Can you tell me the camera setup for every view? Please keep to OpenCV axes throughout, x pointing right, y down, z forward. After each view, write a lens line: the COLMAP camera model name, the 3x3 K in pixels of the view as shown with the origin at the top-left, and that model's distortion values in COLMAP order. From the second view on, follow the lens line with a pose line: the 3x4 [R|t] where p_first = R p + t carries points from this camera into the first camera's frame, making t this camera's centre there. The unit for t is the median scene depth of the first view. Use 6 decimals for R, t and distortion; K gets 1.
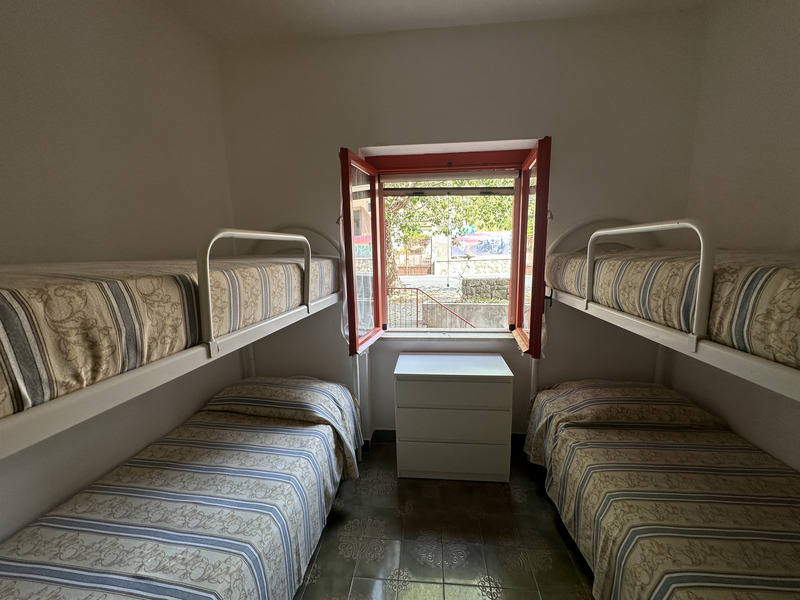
lens RADIAL K [[320.7, 0, 401.1], [0, 320.7, 302.3], [0, 0, 1]] dist [0.001534, 0.000251]
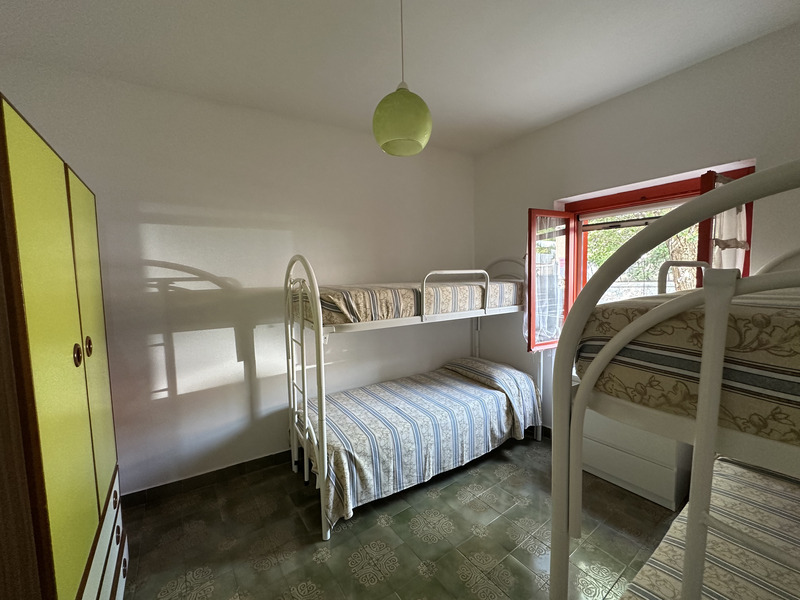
lens RADIAL K [[320.7, 0, 401.1], [0, 320.7, 302.3], [0, 0, 1]] dist [0.001534, 0.000251]
pose [[0.658843, 0.065438, -0.749429, 0.737793], [-0.109175, 0.993980, -0.009187, 0.039387], [0.744316, 0.087871, 0.662021, -0.508371]]
